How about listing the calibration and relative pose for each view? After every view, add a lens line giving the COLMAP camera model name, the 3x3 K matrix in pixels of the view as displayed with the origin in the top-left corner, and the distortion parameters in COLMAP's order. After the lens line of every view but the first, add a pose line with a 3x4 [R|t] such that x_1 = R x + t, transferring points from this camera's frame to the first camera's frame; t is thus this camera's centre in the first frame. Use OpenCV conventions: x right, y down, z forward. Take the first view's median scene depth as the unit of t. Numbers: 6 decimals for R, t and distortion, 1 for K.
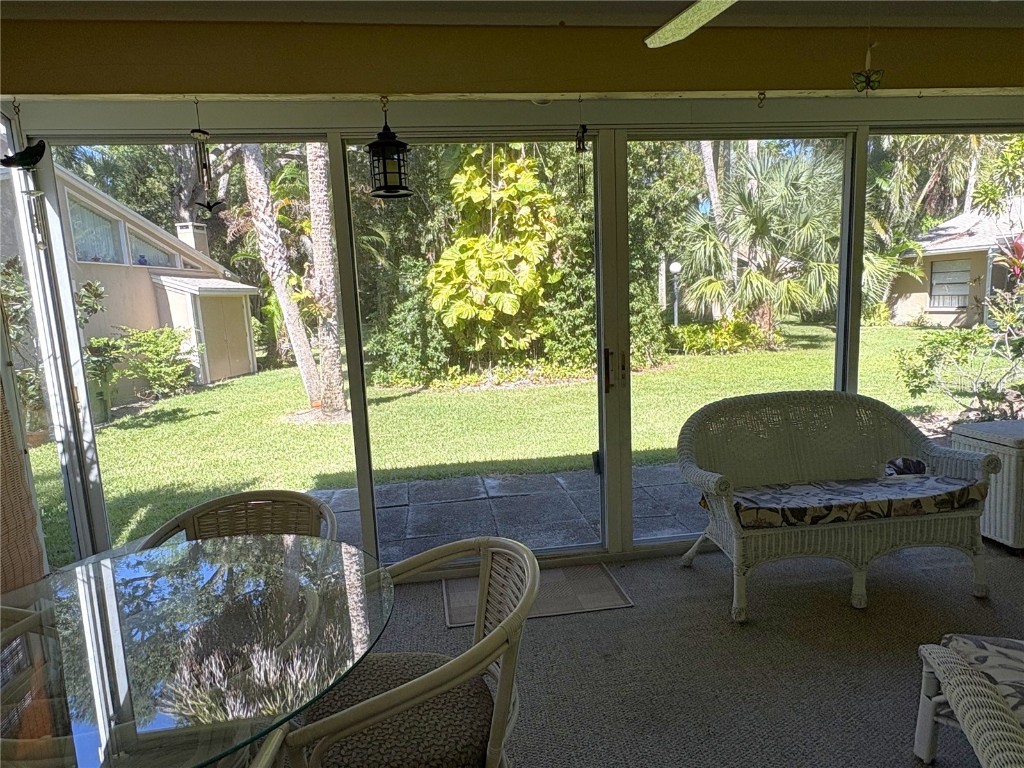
lens RADIAL K [[603.9, 0, 512.4], [0, 603.9, 384.5], [0, 0, 1]] dist [-0.003512, -0.001021]
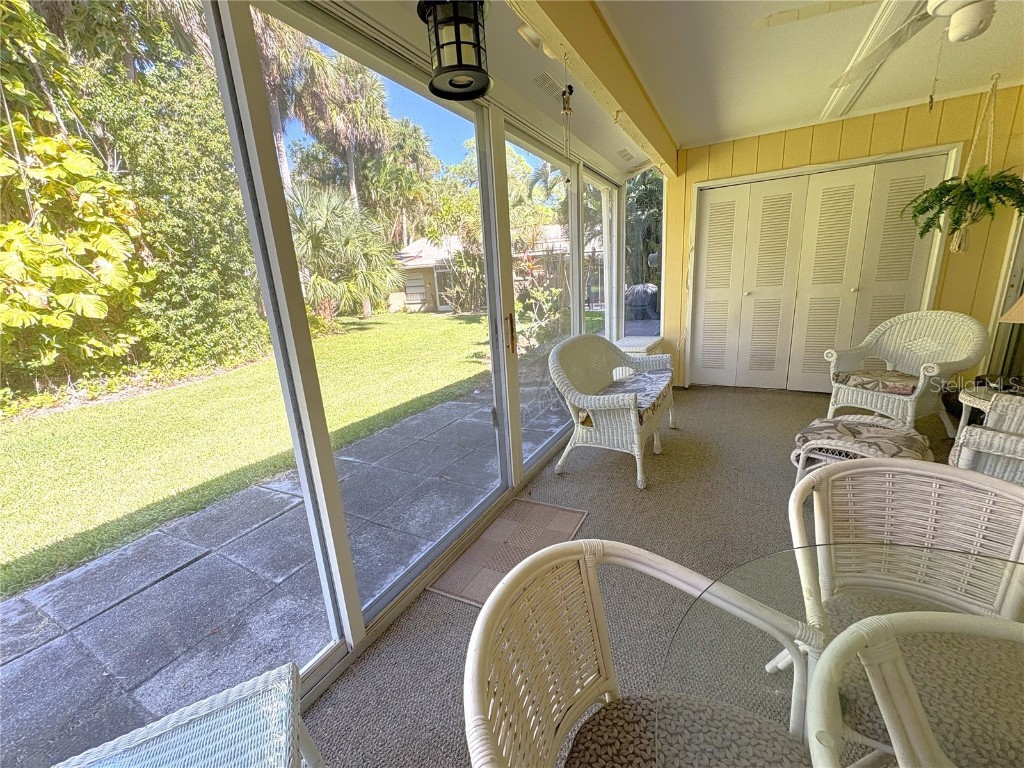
lens RADIAL K [[407.5, 0, 510.2], [0, 407.5, 383.9], [0, 0, 1]] dist [-0.000575, 0.000010]
pose [[0.581313, -0.192930, 0.790476, -0.139236], [0.148719, 0.980311, 0.129895, -0.008935], [-0.799973, 0.042049, 0.598560, 0.162664]]
